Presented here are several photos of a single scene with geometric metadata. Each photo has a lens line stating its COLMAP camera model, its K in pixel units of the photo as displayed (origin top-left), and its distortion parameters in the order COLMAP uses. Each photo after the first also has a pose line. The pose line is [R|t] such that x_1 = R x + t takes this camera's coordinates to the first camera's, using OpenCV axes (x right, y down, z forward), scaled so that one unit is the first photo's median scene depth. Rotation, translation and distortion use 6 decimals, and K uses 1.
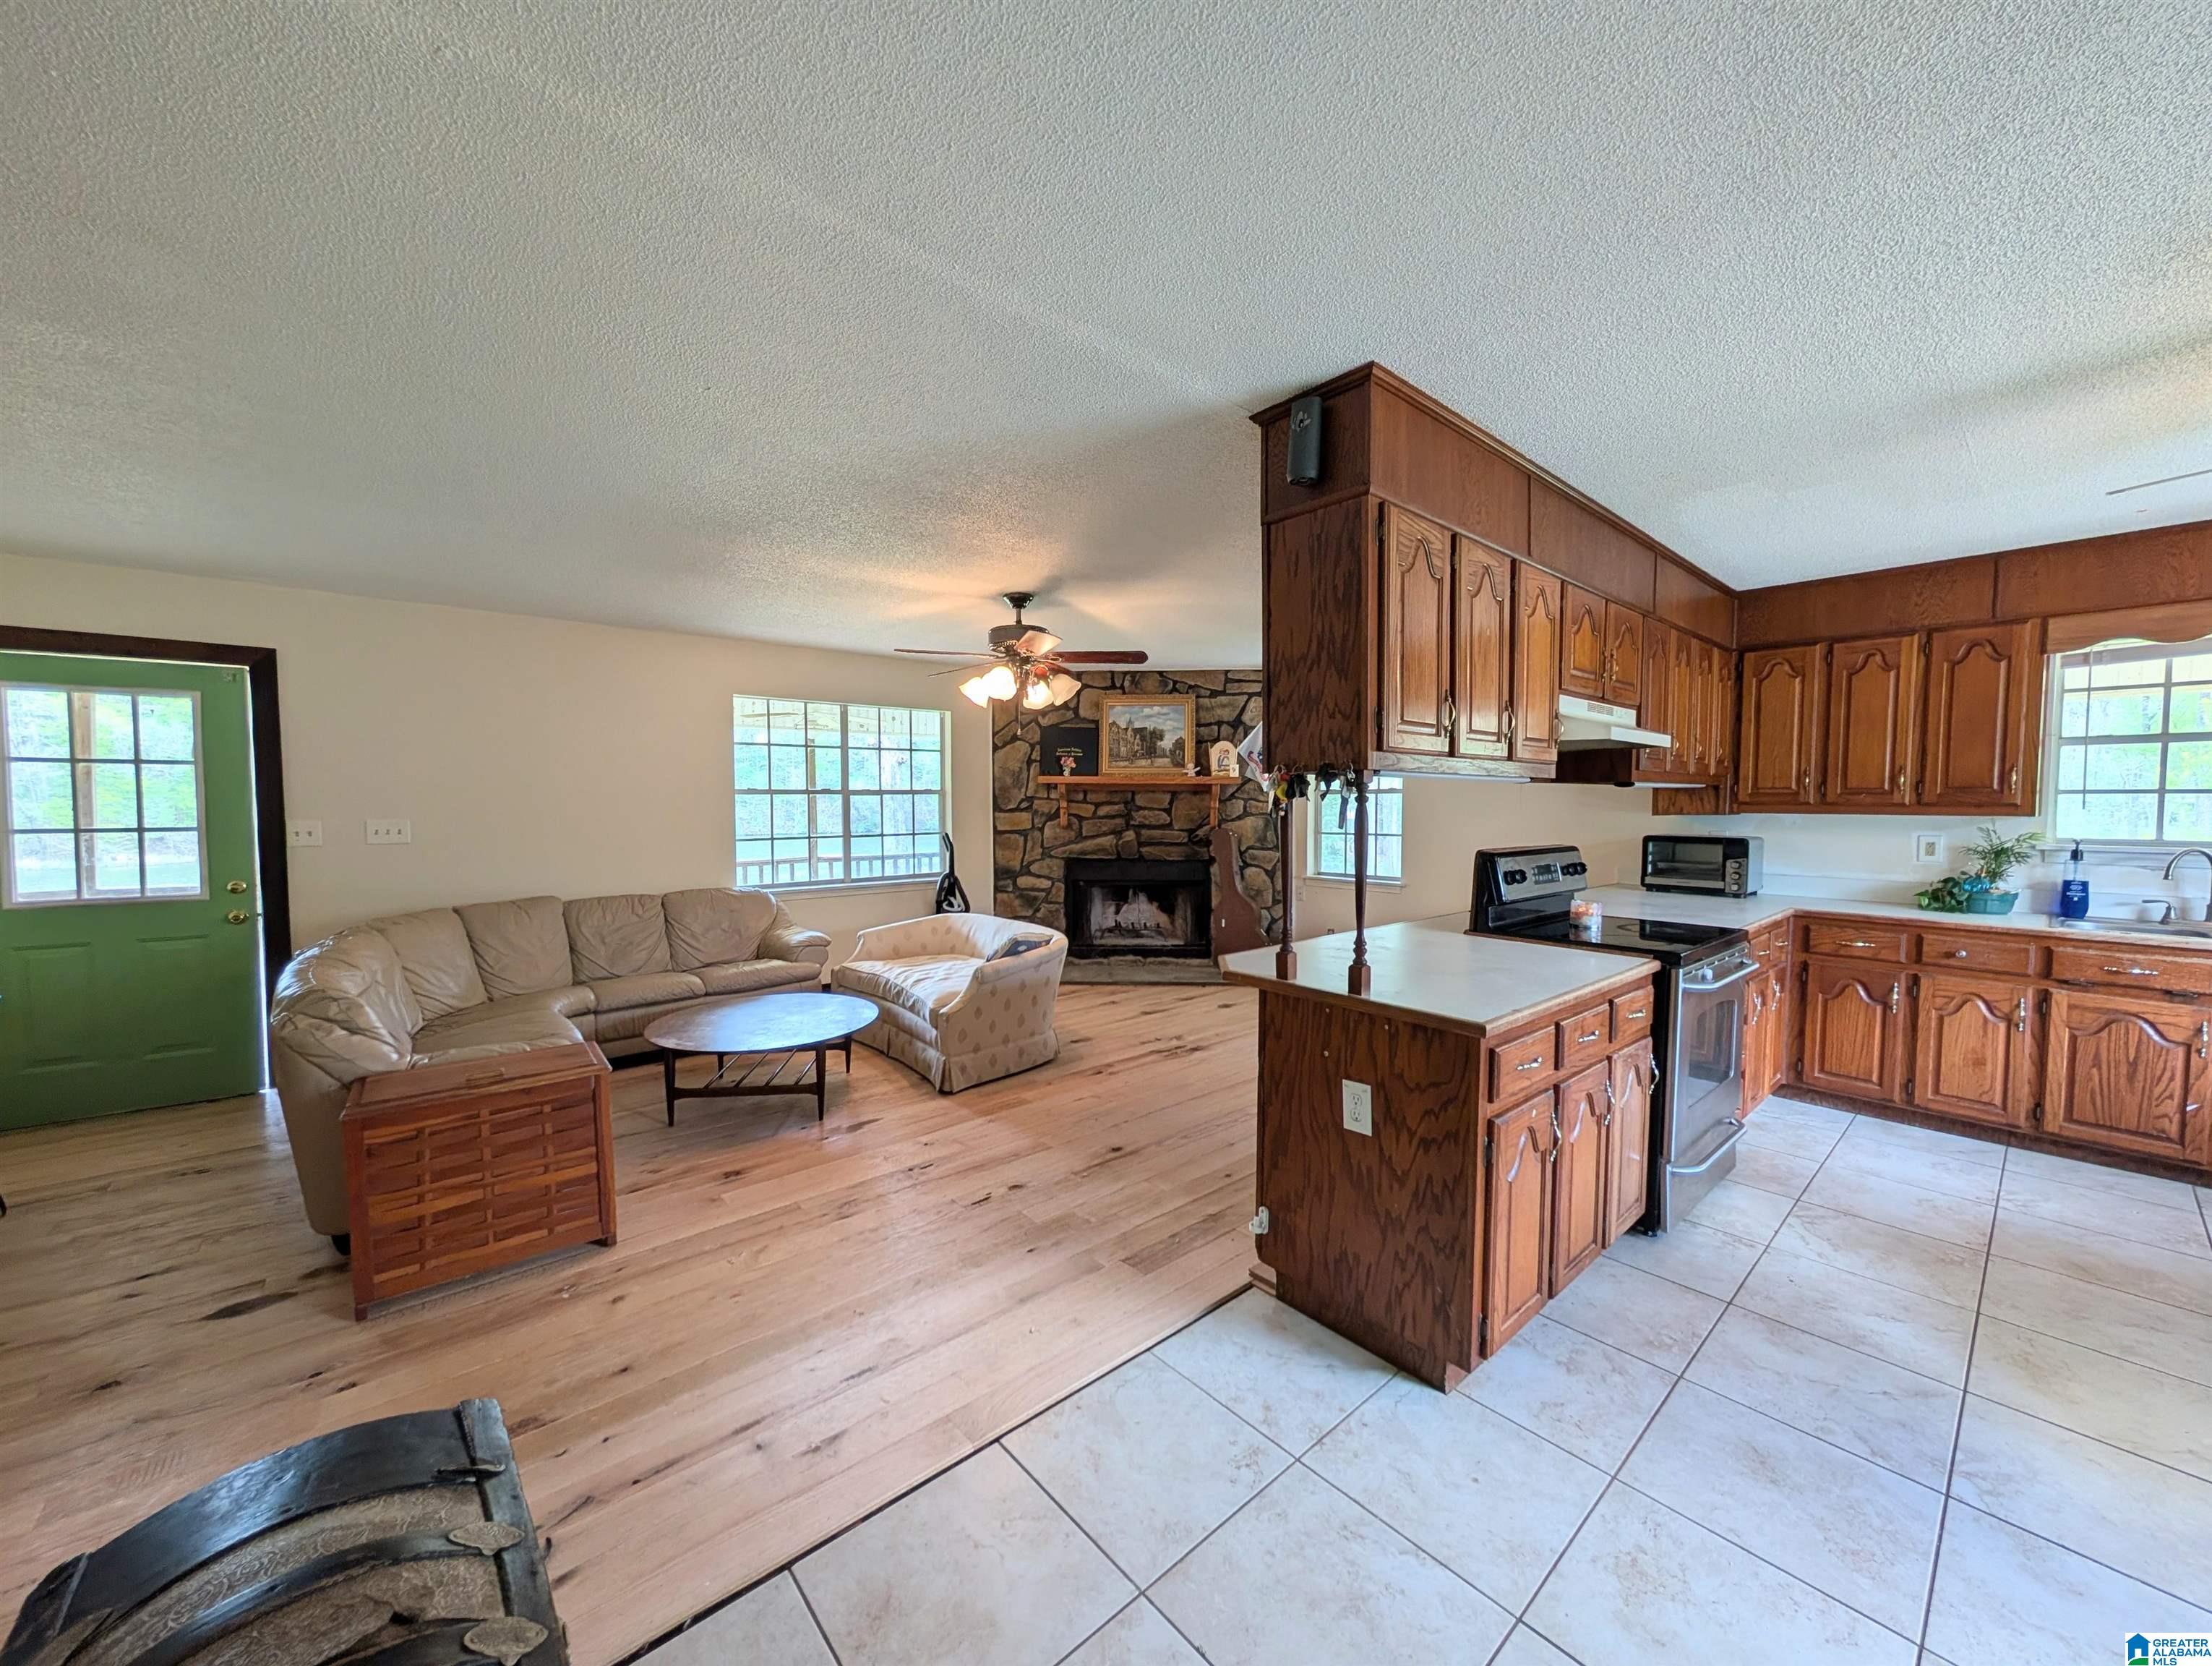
lens RADIAL K [[833.1, 0, 1102.6], [0, 833.1, 837.9], [0, 0, 1]] dist [-0.002273, 0.000462]
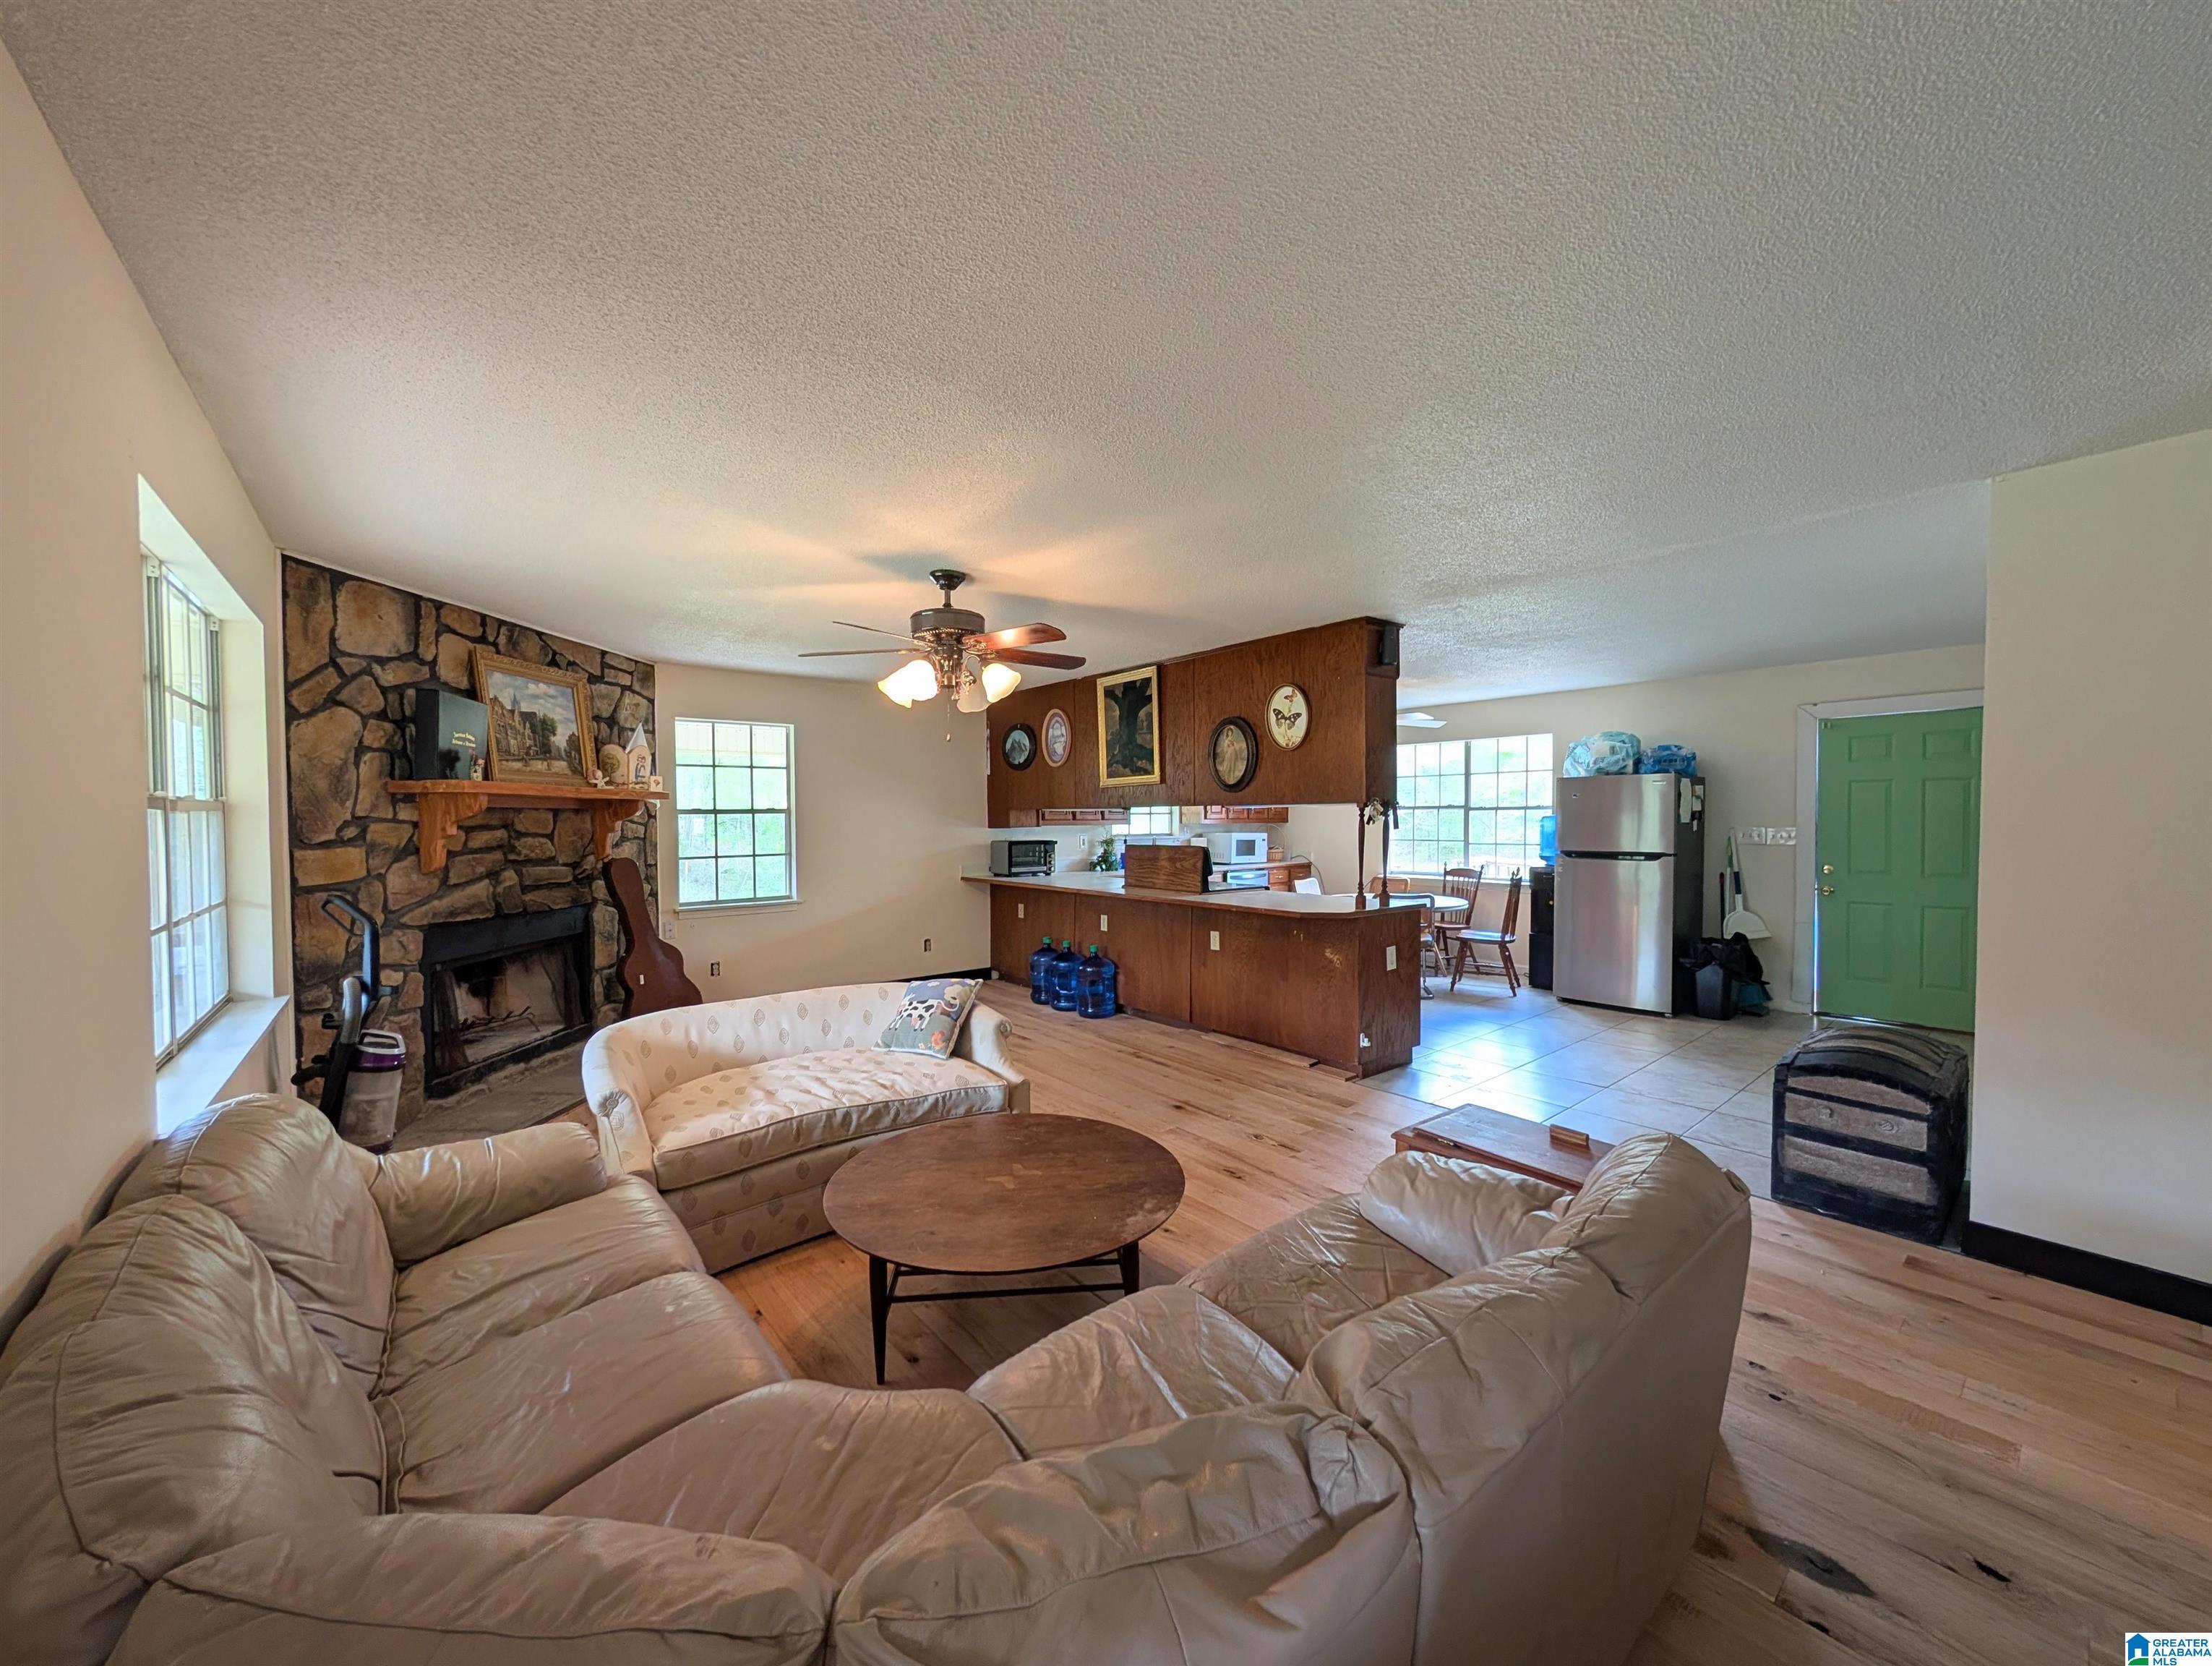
lens RADIAL K [[833.1, 0, 1103.1], [0, 833.1, 826.9], [0, 0, 1]] dist [-0.002273, 0.000462]
pose [[0.030664, -0.011910, 0.999459, -1.489098], [0.053114, 0.998536, 0.010270, -0.060571], [-0.998118, 0.052770, 0.031251, 1.321006]]
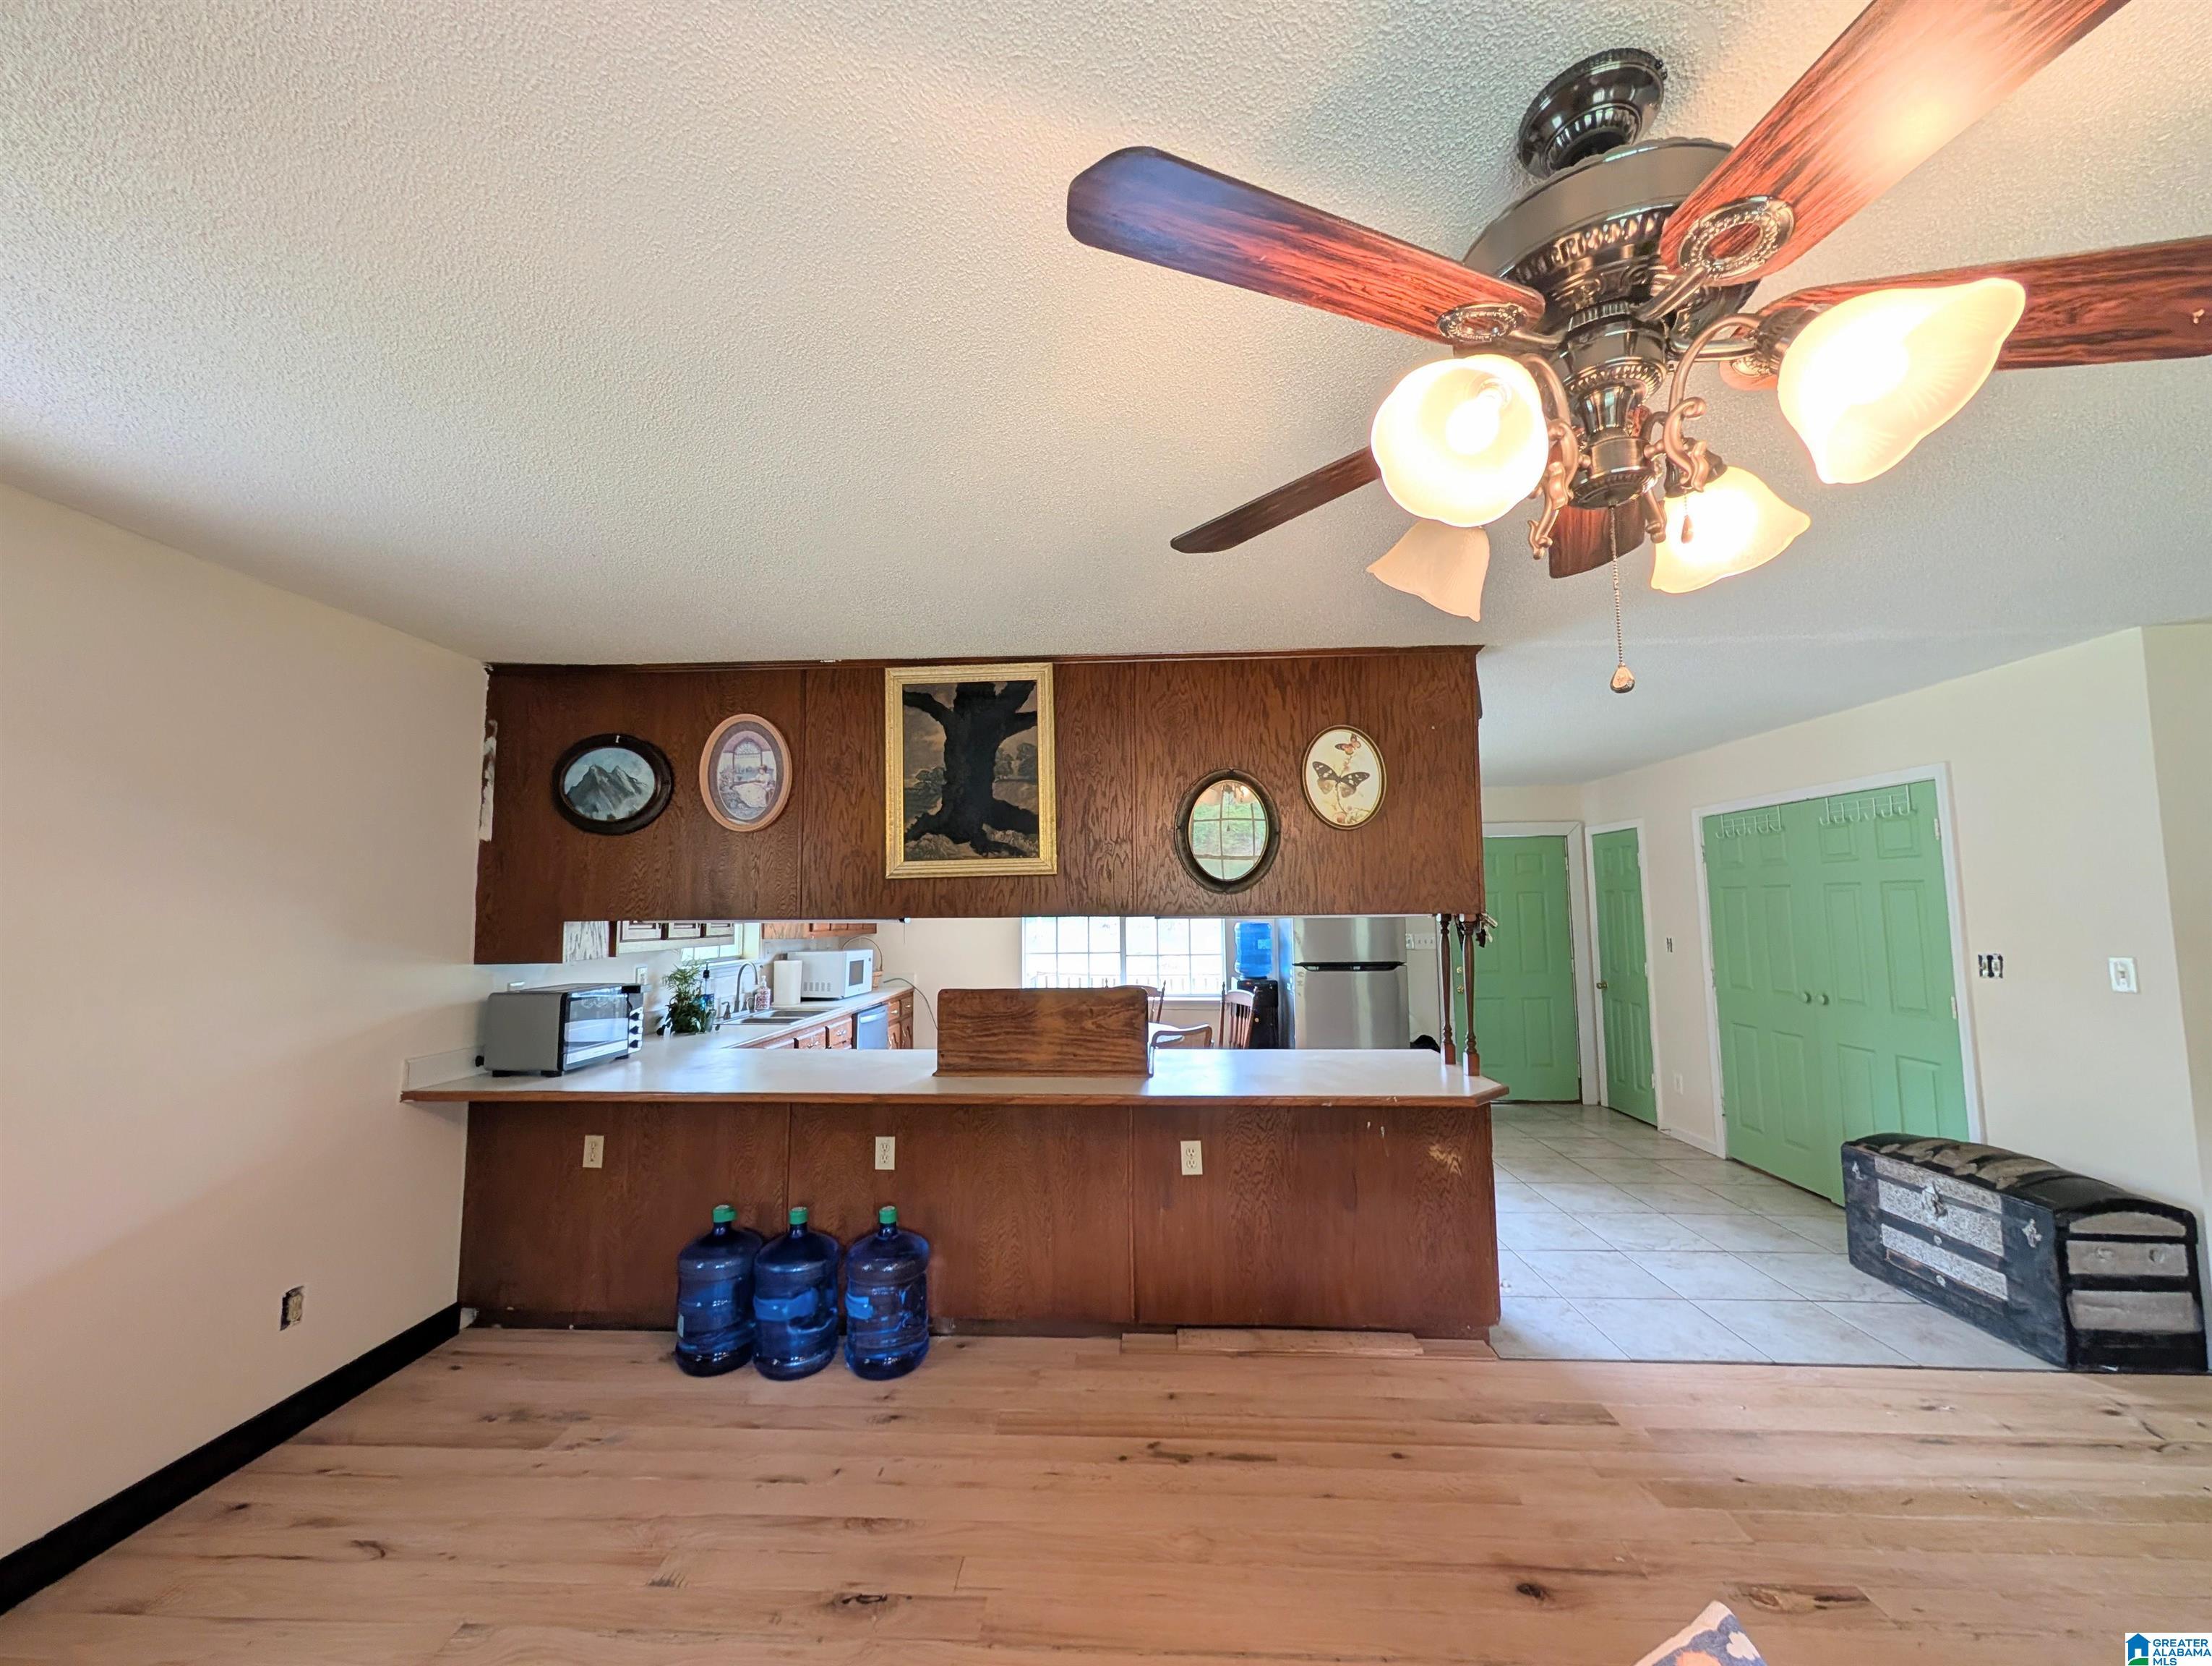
lens RADIAL K [[833.1, 0, 1104.4], [0, 833.1, 834.6], [0, 0, 1]] dist [-0.002273, 0.000462]
pose [[-0.716771, 0.070570, 0.693729, -0.247450], [0.041494, 0.997419, -0.058591, -0.125024], [-0.696073, -0.013211, -0.717849, 2.001966]]
